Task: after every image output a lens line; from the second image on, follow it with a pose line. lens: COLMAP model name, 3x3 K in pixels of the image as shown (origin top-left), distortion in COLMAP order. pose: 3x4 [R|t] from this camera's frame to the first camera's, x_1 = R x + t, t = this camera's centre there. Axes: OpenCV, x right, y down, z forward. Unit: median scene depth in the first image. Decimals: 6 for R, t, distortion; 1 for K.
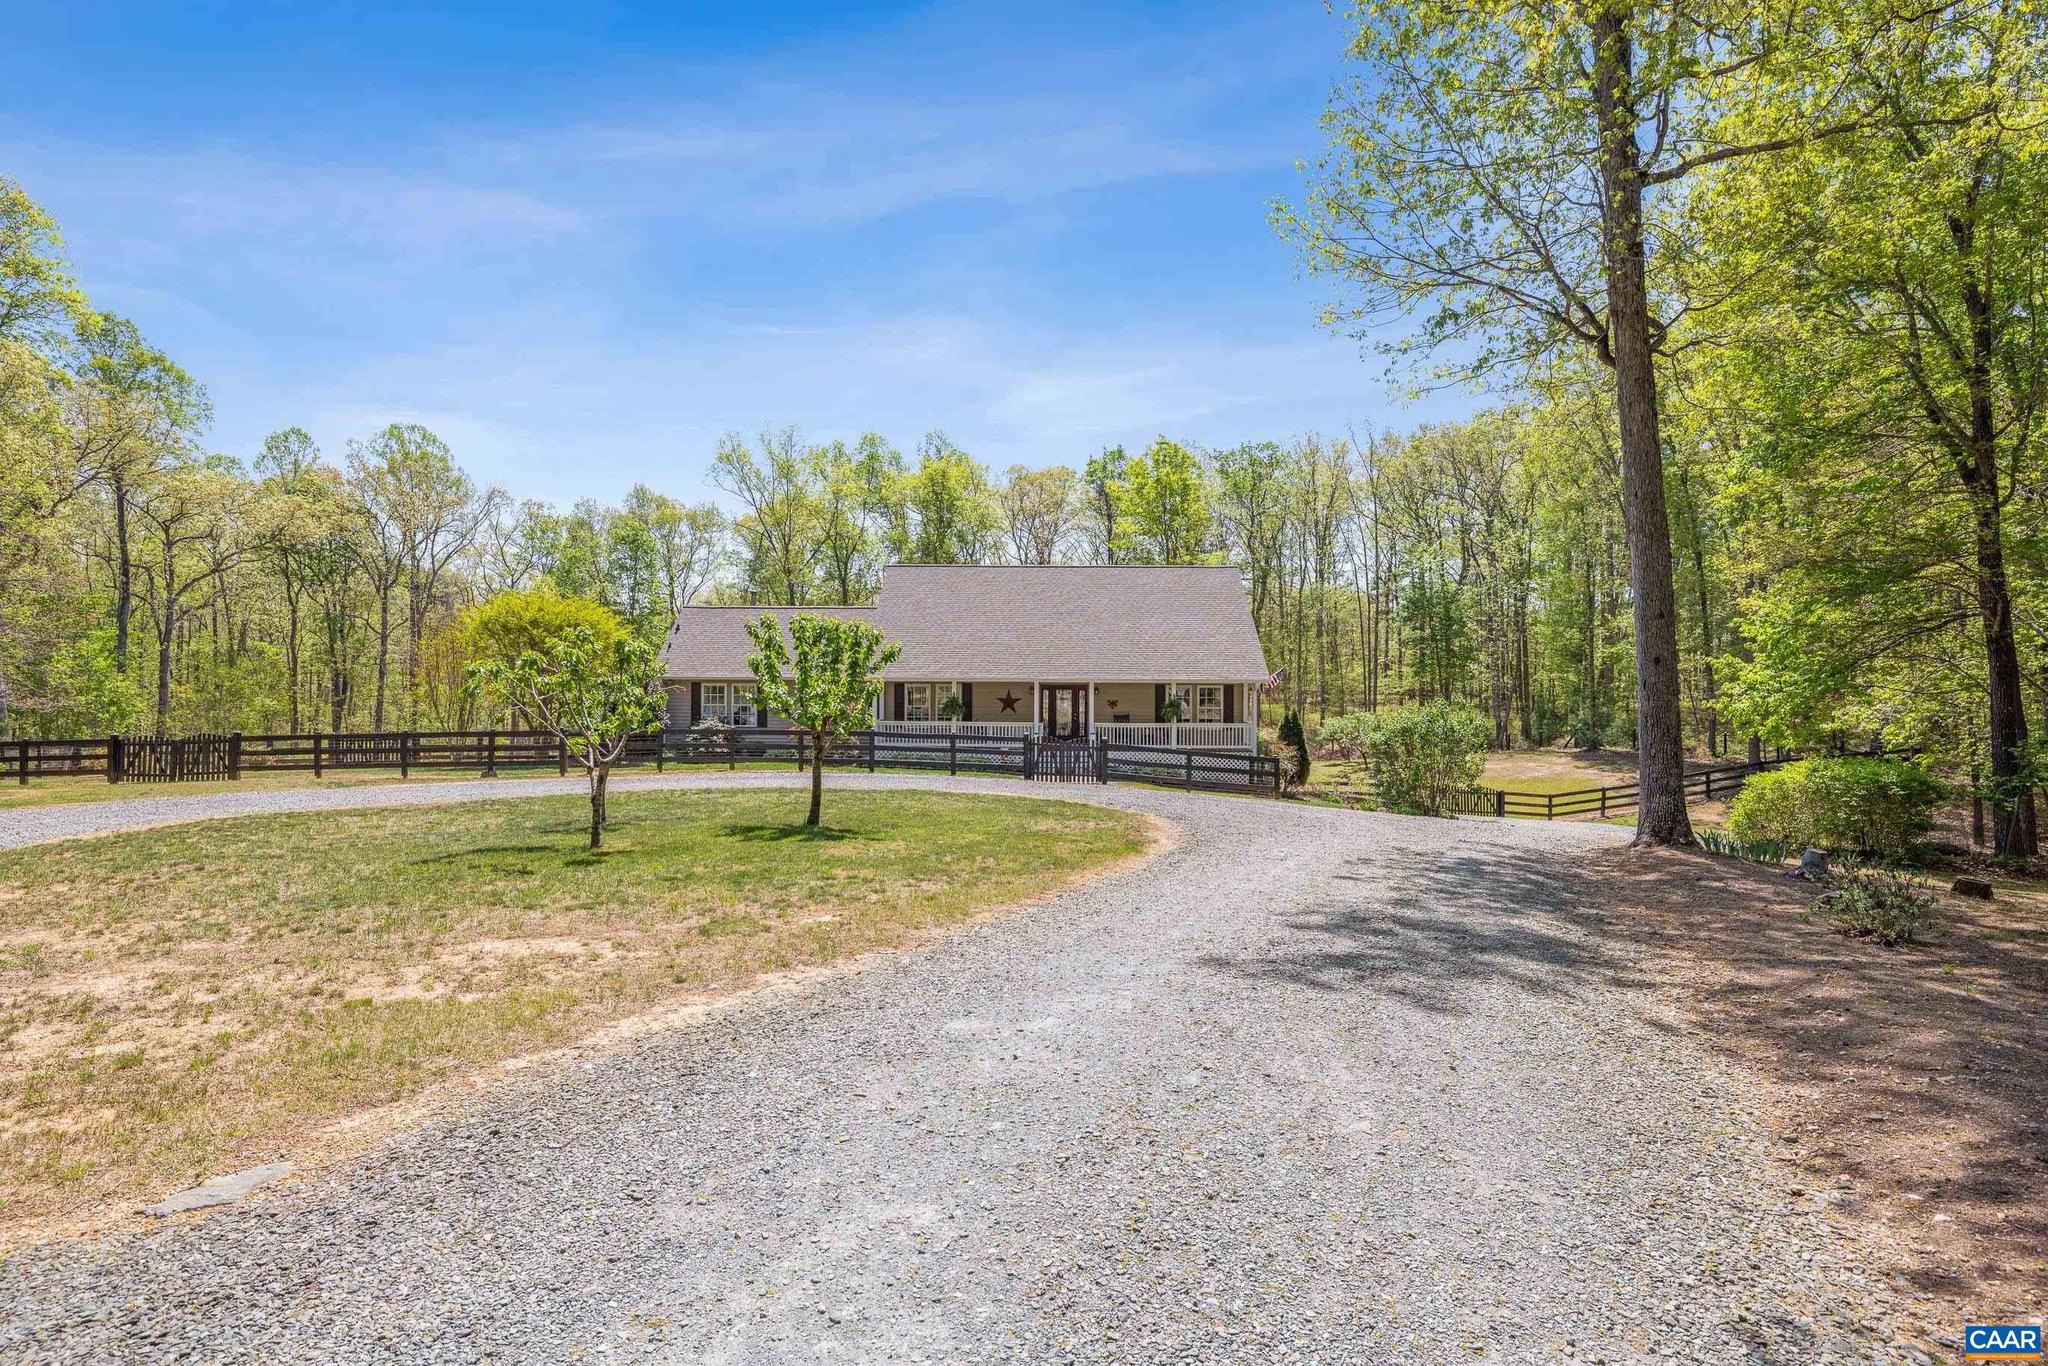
lens RADIAL K [[1183.5, 0, 1024.0], [0, 1183.5, 683.0], [0, 0, 1]] dist [-0.001376, -0.000705]
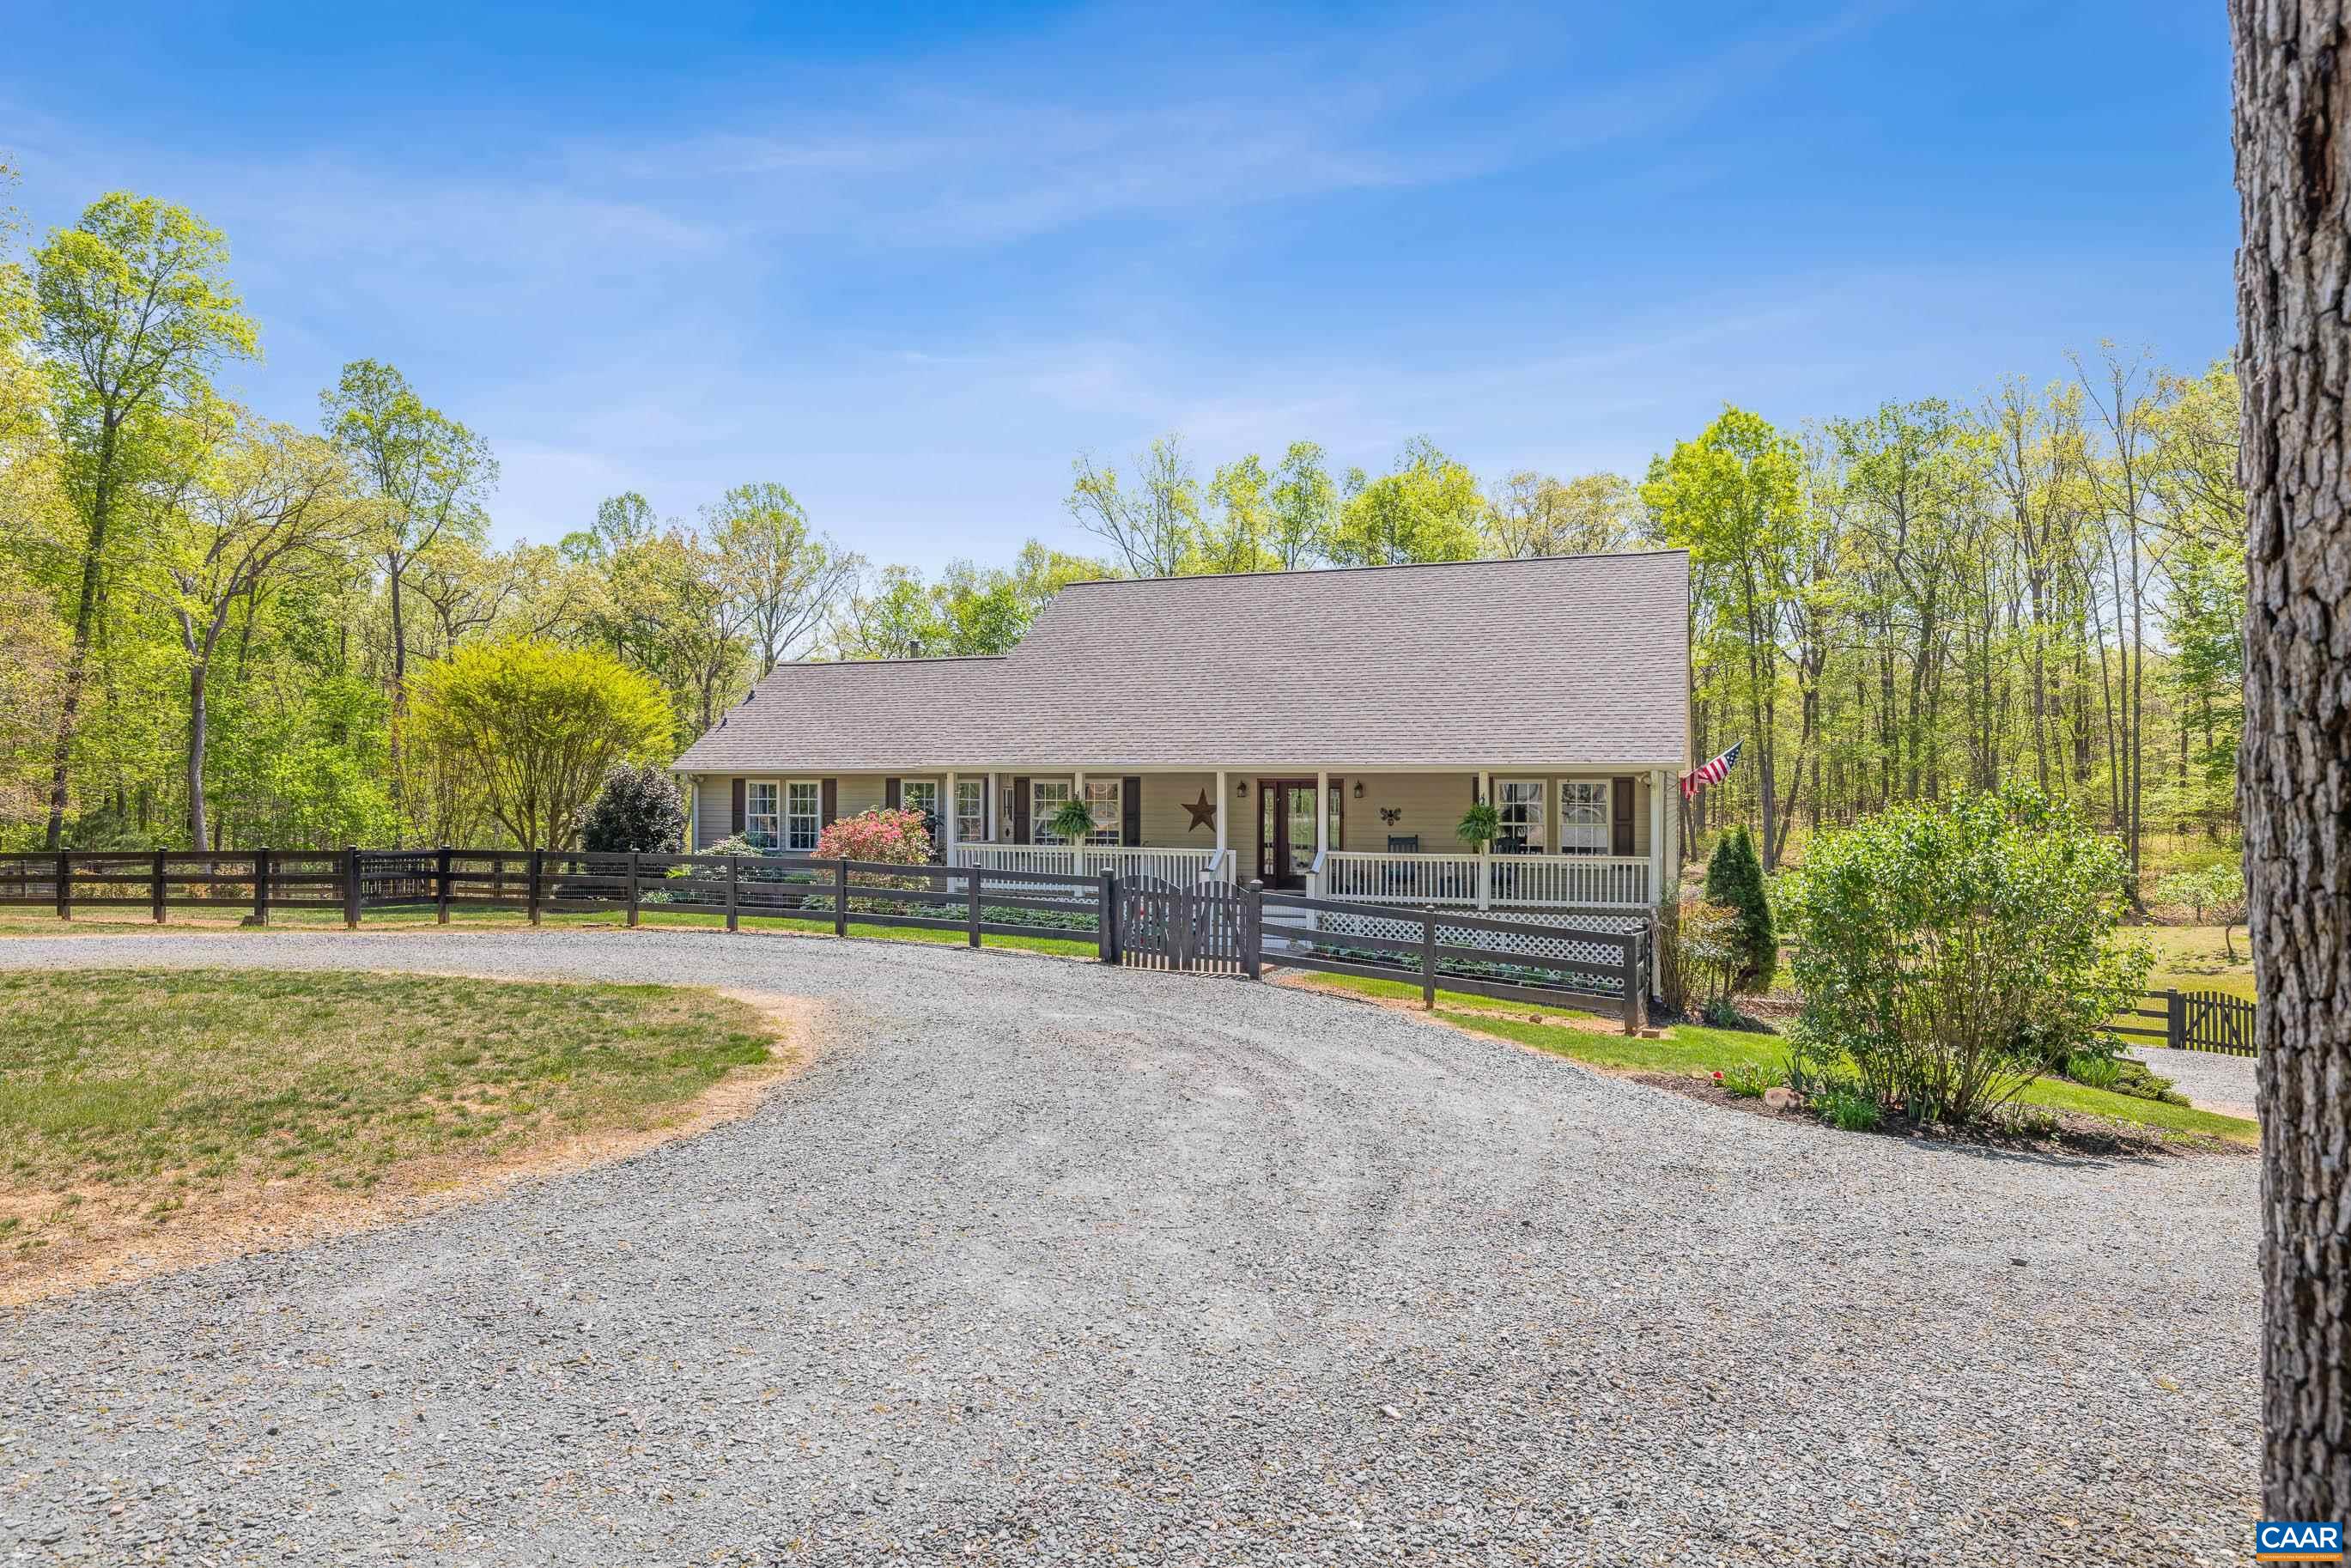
lens RADIAL K [[1412.5, 0, 1175.5], [0, 1412.5, 784.0], [0, 0, 1]] dist [-0.003367, -0.000018]
pose [[0.935087, -0.003673, -0.354398, 0.203797], [-0.001587, 0.999893, -0.014549, 0.012774], [0.354414, 0.014167, 0.934981, 0.386102]]
